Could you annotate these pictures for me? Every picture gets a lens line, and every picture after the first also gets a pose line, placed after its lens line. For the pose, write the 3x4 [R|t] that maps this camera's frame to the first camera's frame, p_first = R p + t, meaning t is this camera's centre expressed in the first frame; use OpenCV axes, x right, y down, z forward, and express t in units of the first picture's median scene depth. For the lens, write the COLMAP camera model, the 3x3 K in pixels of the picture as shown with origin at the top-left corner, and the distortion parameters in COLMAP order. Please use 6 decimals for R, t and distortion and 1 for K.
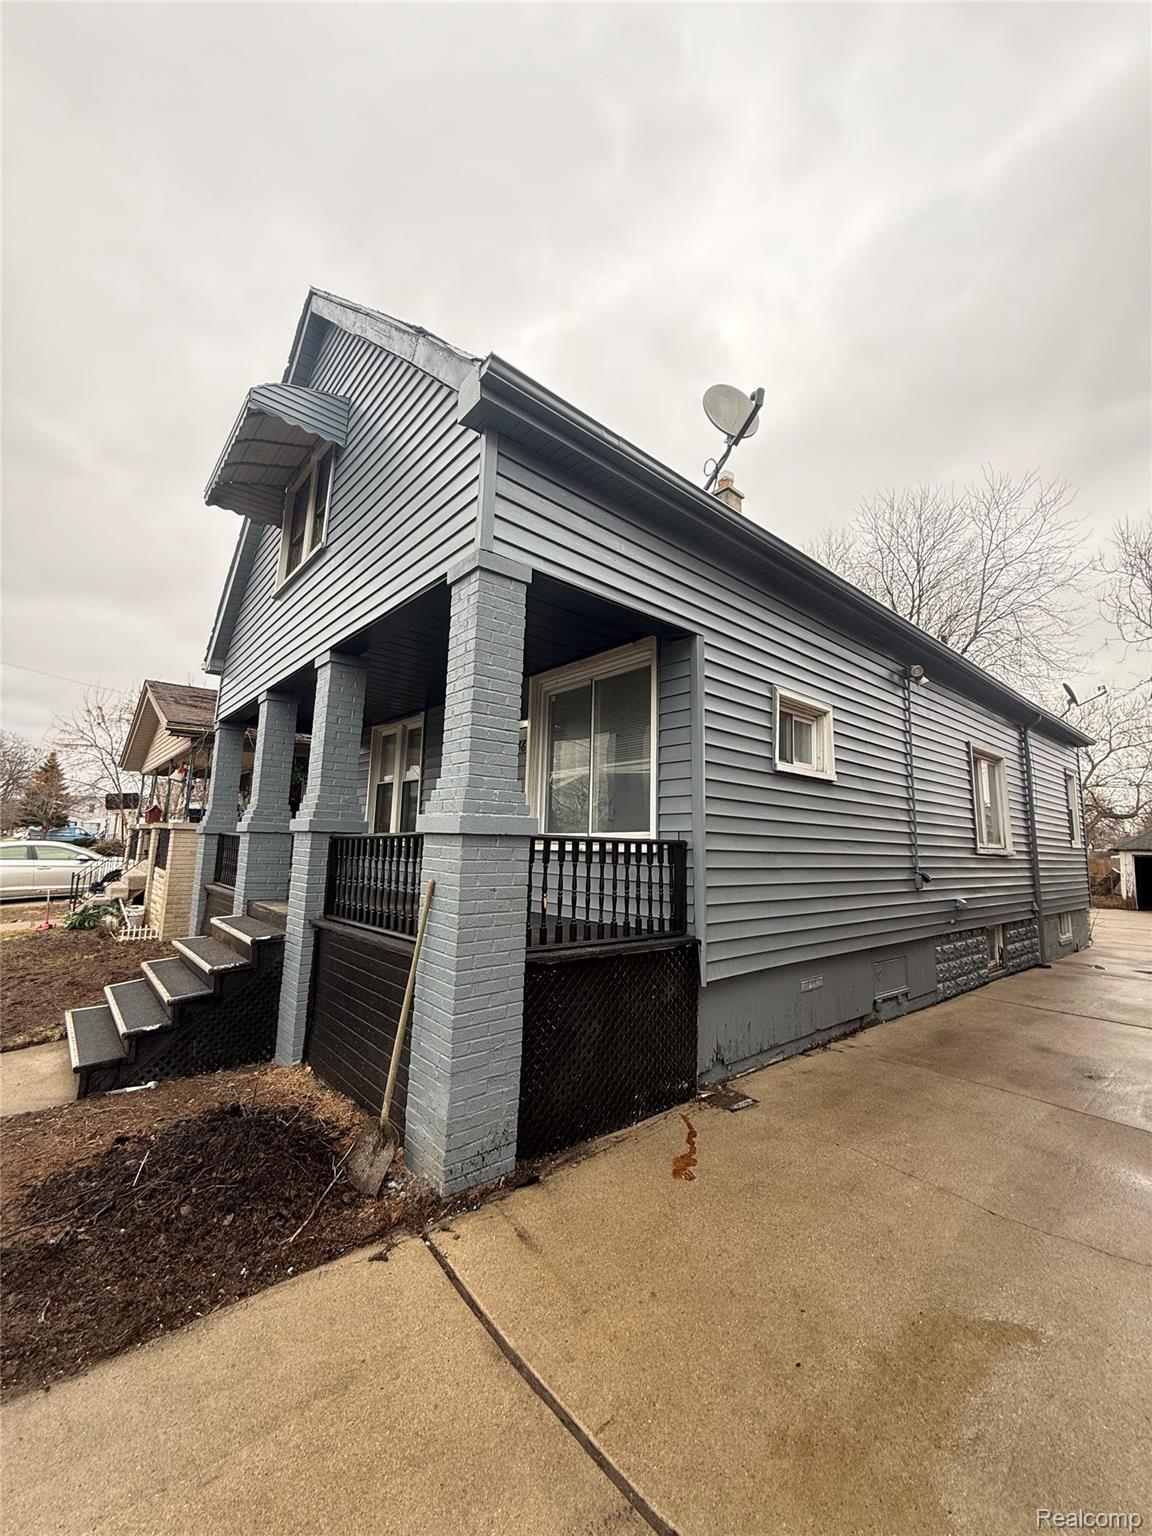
lens RADIAL K [[607.0, 0, 574.9], [0, 607.0, 758.0], [0, 0, 1]] dist [-0.002482, 0.000556]
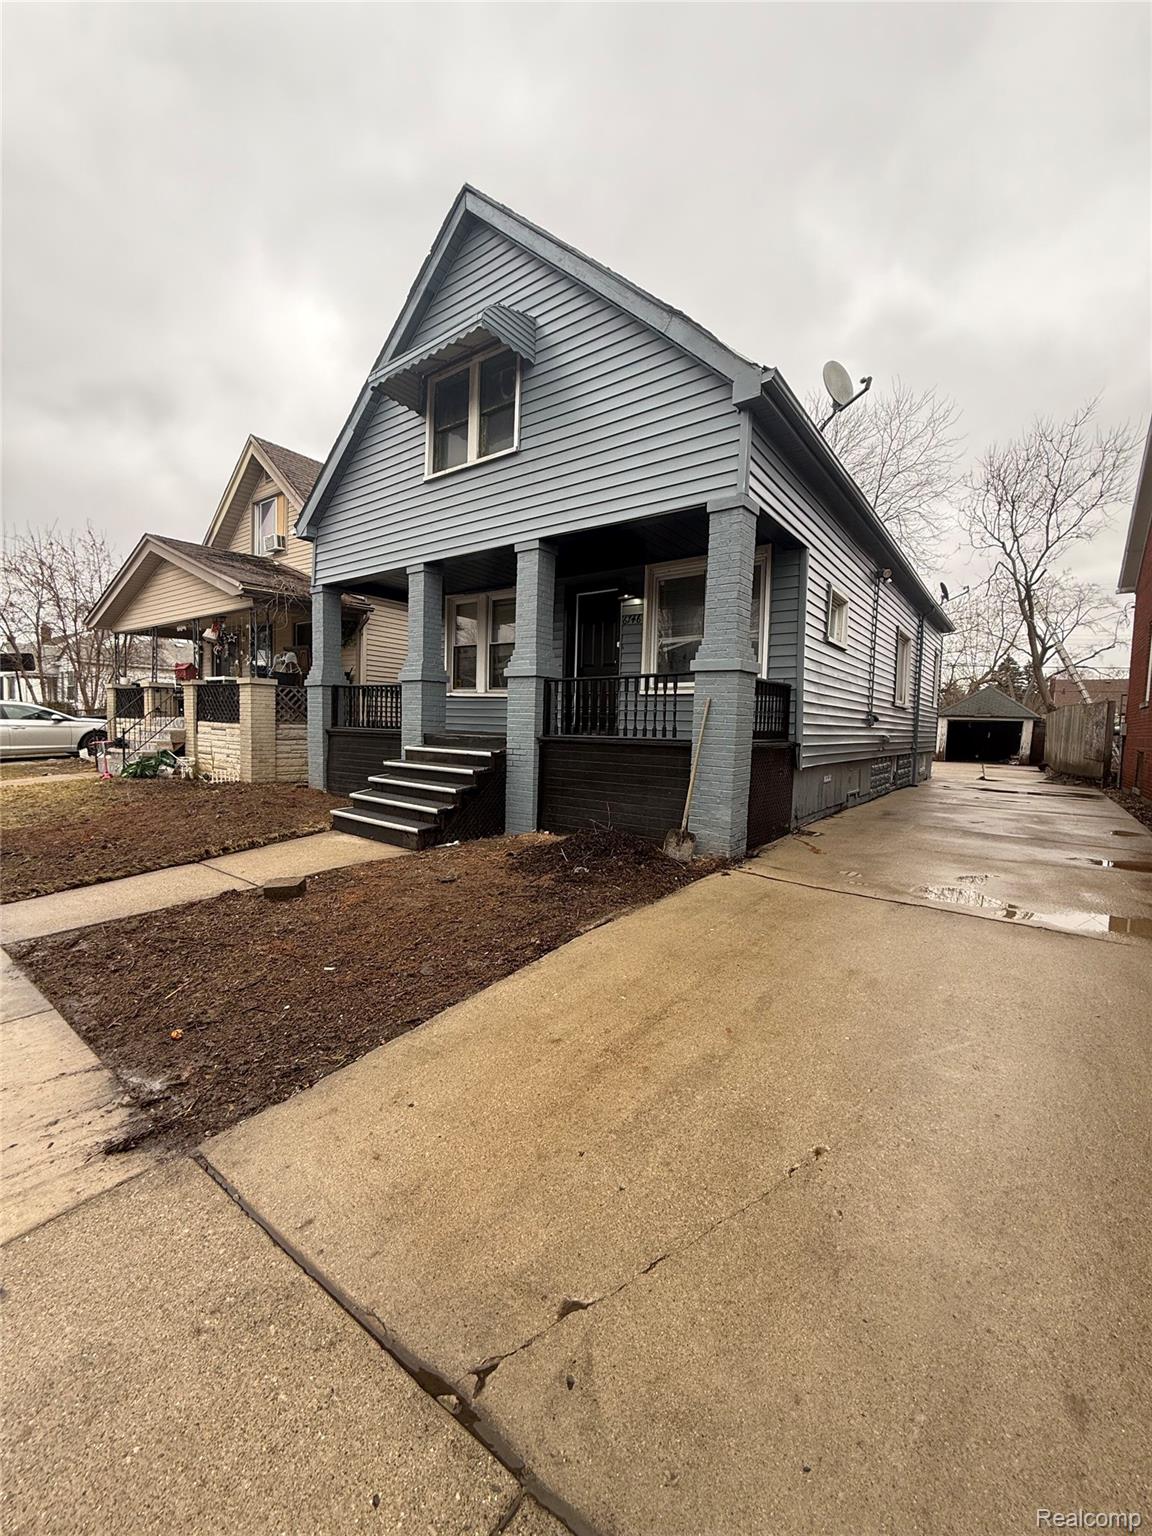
lens RADIAL K [[607.0, 0, 574.9], [0, 607.0, 758.0], [0, 0, 1]] dist [-0.002482, 0.000556]
pose [[0.976511, -0.013799, 0.215025, -0.443056], [-0.030356, 0.979183, 0.200699, 0.014891], [-0.213318, -0.202512, 0.955764, -0.272420]]
